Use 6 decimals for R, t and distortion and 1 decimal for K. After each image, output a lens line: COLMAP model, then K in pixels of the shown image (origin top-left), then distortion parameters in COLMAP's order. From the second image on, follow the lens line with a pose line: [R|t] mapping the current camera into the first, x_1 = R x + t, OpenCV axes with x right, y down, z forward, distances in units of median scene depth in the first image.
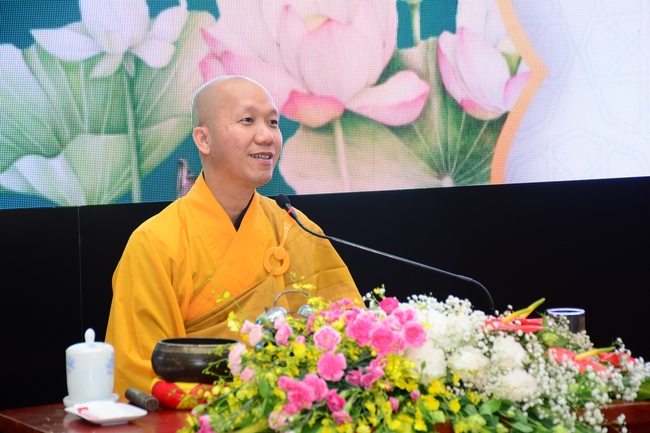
lens RADIAL K [[2239.3, 0, 325.3], [0, 2239.3, 213.6], [0, 0, 1]] dist [0.966713, 0.000000]
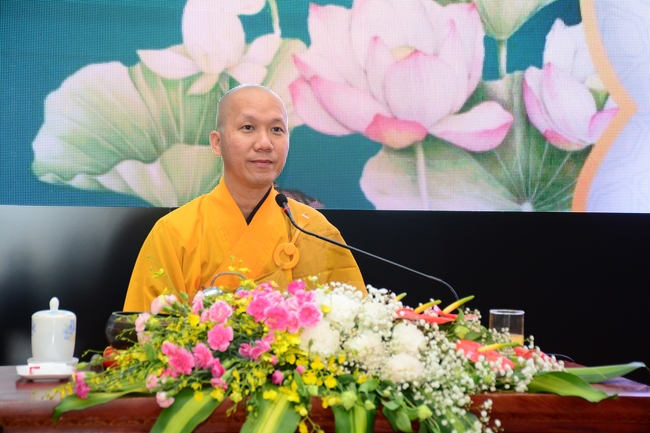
lens RADIAL K [[1967.7, 0, 324.5], [0, 1967.7, 219.2], [0, 0, 1]] dist [0.829617, 0.000000]
pose [[0.969818, 0.050171, -0.238614, 0.201000], [-0.058444, 0.997906, -0.027717, 0.025408], [0.236724, 0.040826, 0.970719, 0.065691]]
